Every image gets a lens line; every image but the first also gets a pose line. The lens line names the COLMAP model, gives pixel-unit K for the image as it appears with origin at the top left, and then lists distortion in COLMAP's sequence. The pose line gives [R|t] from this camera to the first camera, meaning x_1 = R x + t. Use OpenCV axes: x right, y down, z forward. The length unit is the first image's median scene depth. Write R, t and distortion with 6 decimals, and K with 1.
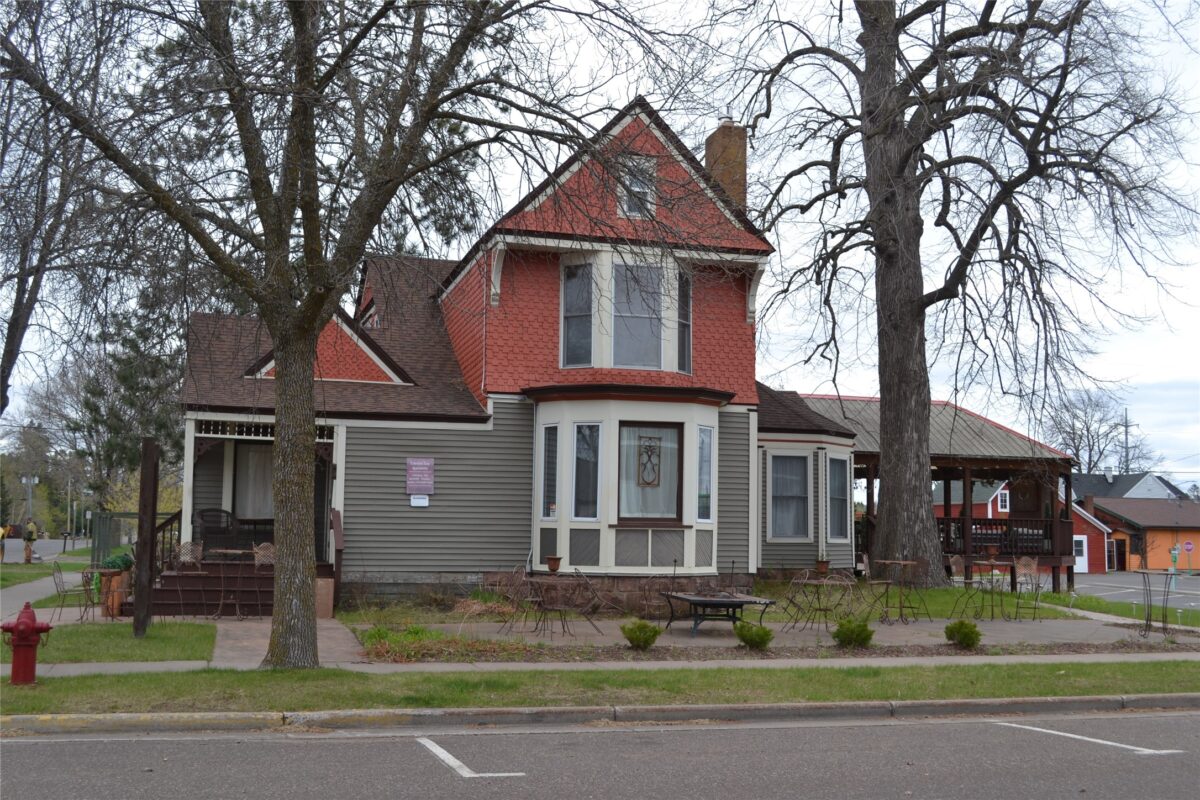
lens RADIAL K [[1311.8, 0, 600.0], [0, 1311.8, 400.0], [0, 0, 1]] dist [-0.018436, -0.012329]
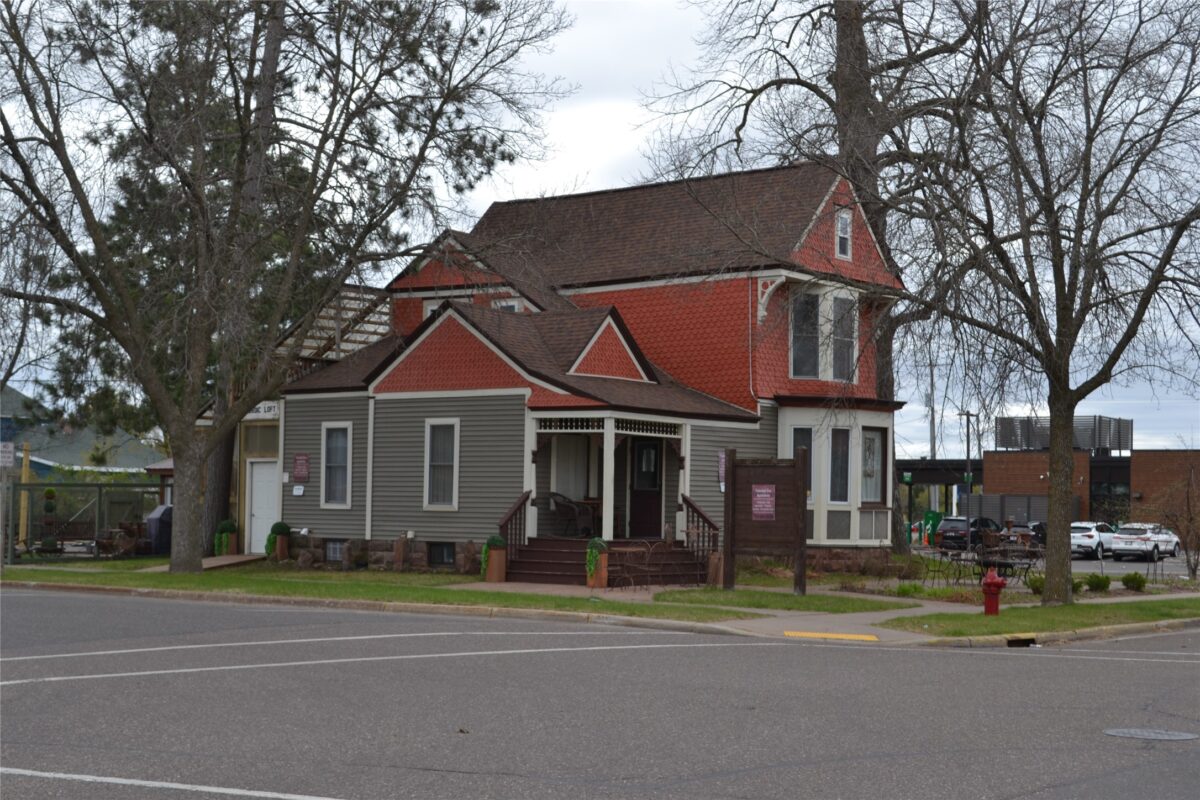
lens RADIAL K [[1900.8, 0, 600.0], [0, 1900.8, 400.0], [0, 0, 1]] dist [0.083183, -1.513994]
pose [[0.825316, 0.033536, 0.563674, -1.203331], [-0.066517, 0.997059, 0.038072, -0.061227], [-0.560740, -0.068915, 0.825119, -0.371166]]
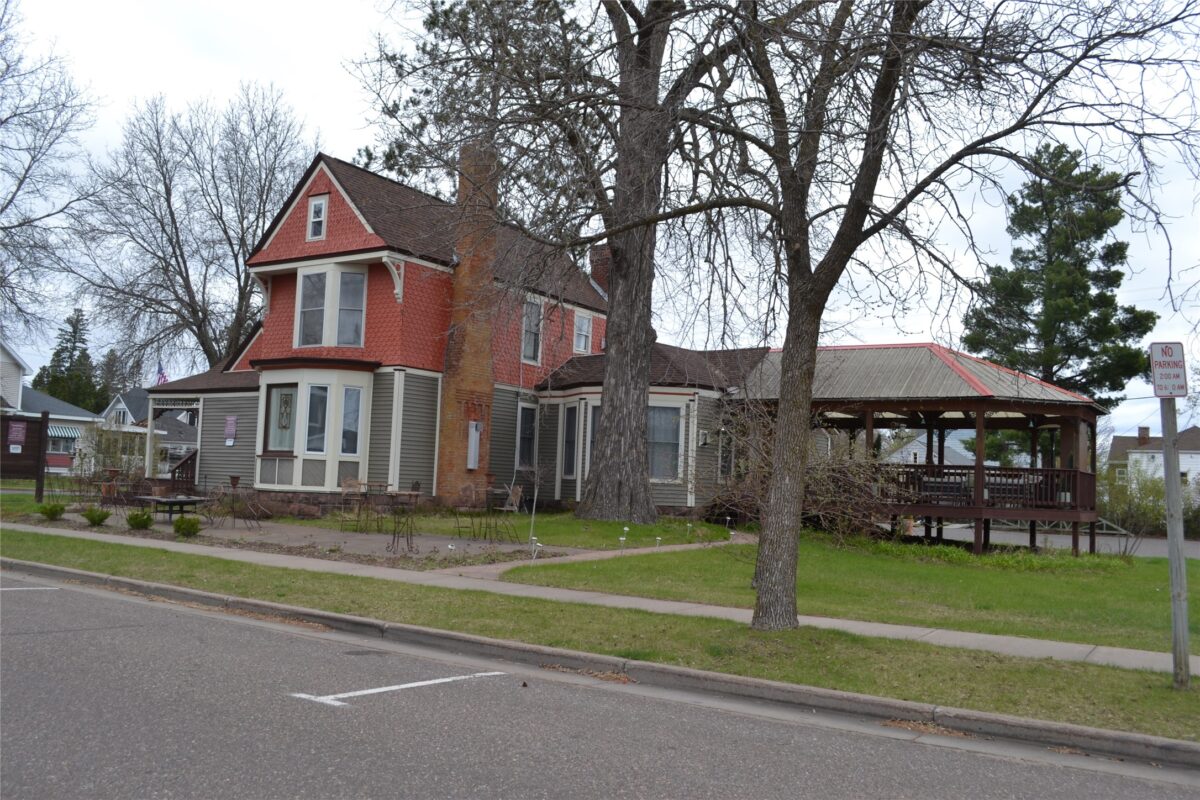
lens RADIAL K [[1158.4, 0, 600.0], [0, 1158.4, 400.0], [0, 0, 1]] dist [-0.008704, -0.006875]
pose [[0.634835, -0.051860, -0.770906, 1.152494], [0.047648, 0.998474, -0.027932, 0.081368], [0.771178, -0.019000, 0.636337, 0.435505]]
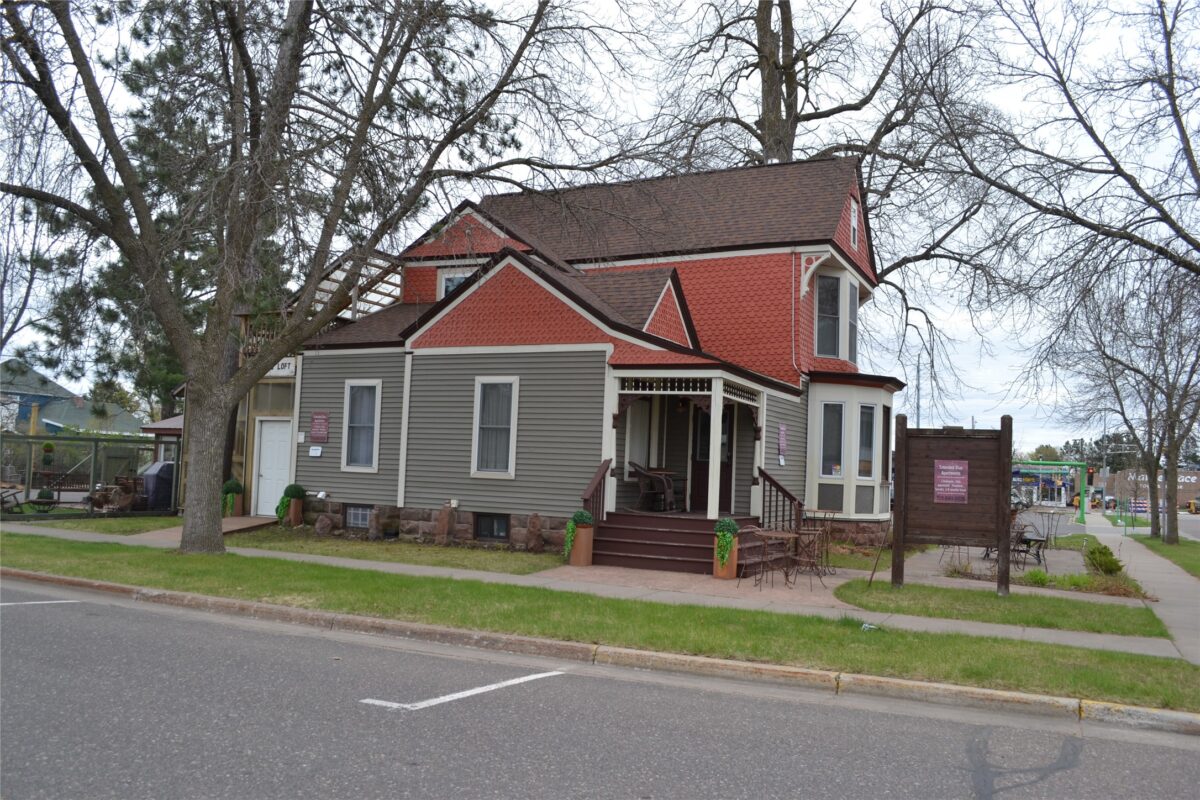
lens RADIAL K [[1007.2, 0, 600.0], [0, 1007.2, 400.0], [0, 0, 1]] dist [-0.064737, 0.007075]
pose [[0.690248, 0.068723, 0.720302, -0.887282], [-0.108730, 0.994027, 0.009355, 0.032025], [-0.715357, -0.084776, 0.693597, 0.487567]]
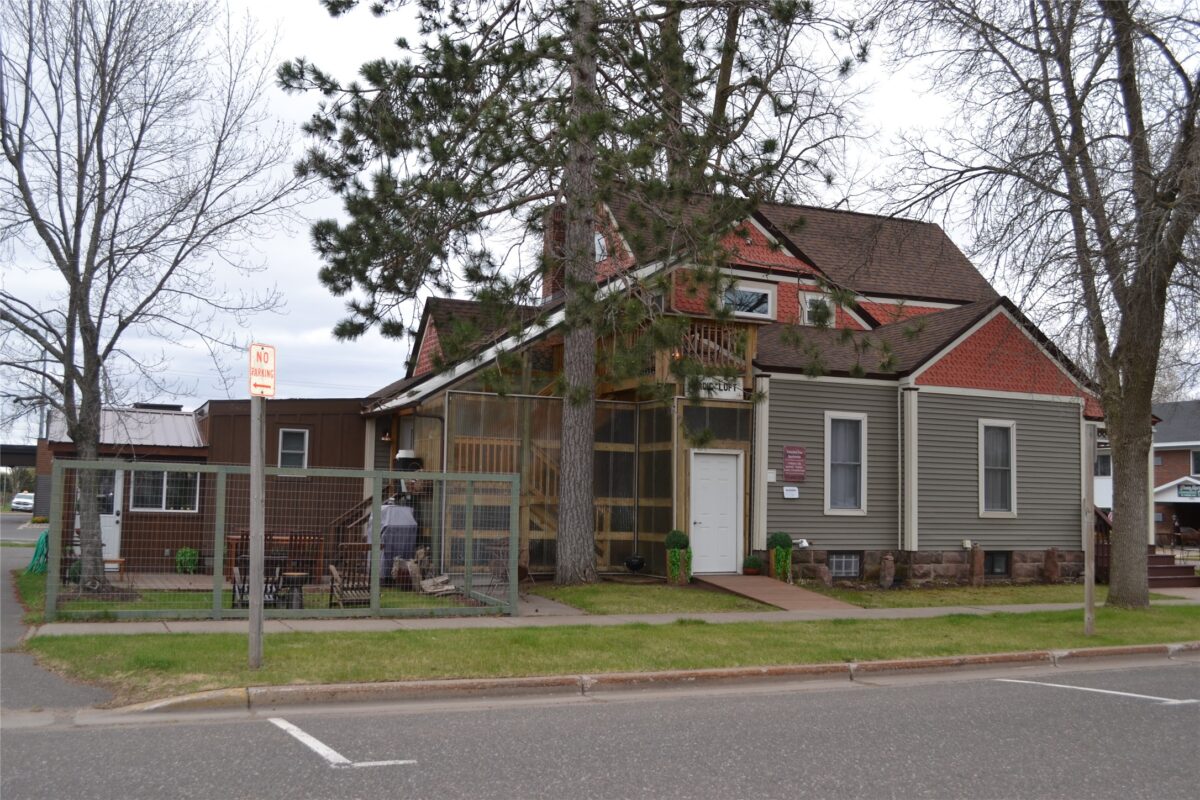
lens RADIAL K [[1321.4, 0, 600.0], [0, 1321.4, 400.0], [0, 0, 1]] dist [-0.003813, -0.005767]
pose [[-0.182494, 0.070044, 0.980709, -1.396714], [-0.122935, 0.988006, -0.093441, 0.159483], [-0.975491, -0.137616, -0.171694, 1.641461]]
